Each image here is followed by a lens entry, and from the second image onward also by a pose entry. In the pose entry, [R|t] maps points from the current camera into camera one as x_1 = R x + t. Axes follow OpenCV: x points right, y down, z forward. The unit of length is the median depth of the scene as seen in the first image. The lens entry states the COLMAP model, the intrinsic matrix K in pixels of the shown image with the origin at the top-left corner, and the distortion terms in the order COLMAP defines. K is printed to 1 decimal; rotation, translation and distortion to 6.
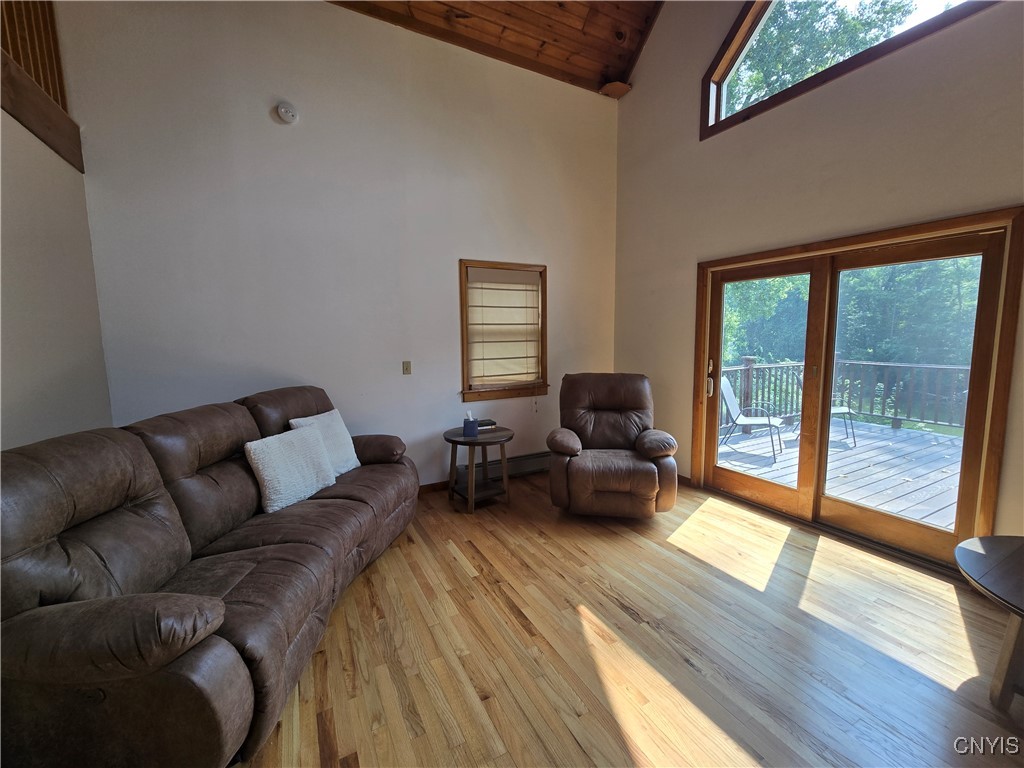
lens RADIAL K [[422.6, 0, 511.9], [0, 422.6, 379.7], [0, 0, 1]] dist [0.000109, 0.000513]
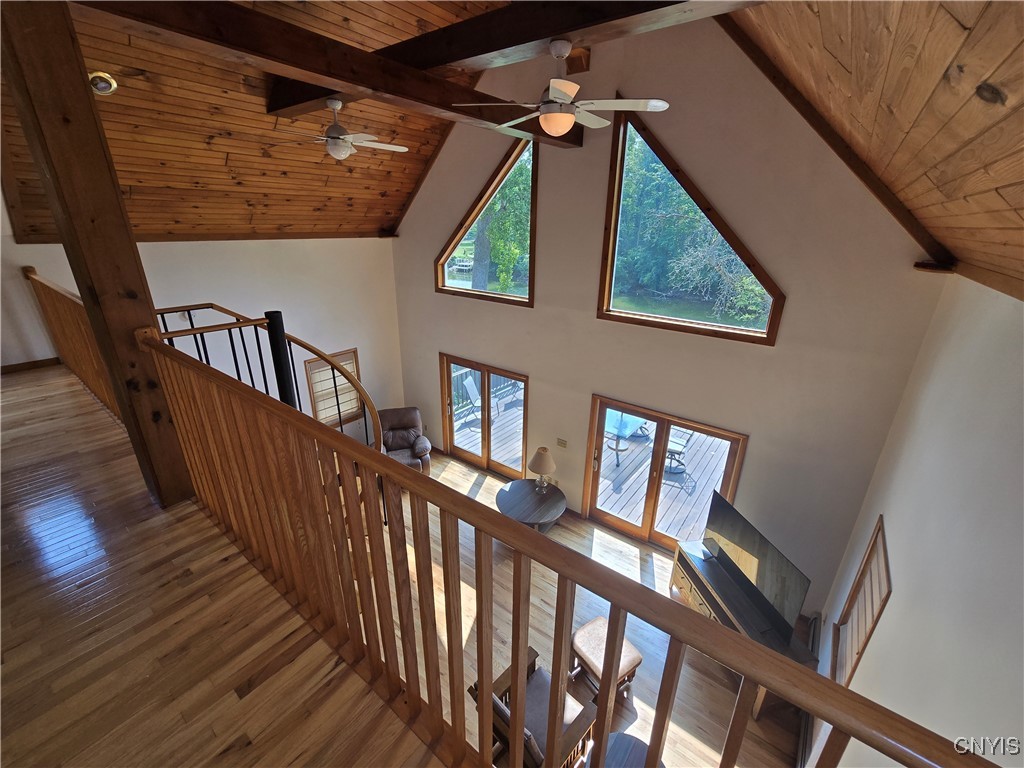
lens RADIAL K [[412.8, 0, 512.0], [0, 412.8, 384.0], [0, 0, 1]] dist [0.000333, 0.000143]
pose [[0.907675, -0.120203, 0.402092, -0.043767], [0.014216, 0.966361, 0.256797, -0.633563], [-0.419434, -0.227372, 0.878850, -0.884898]]
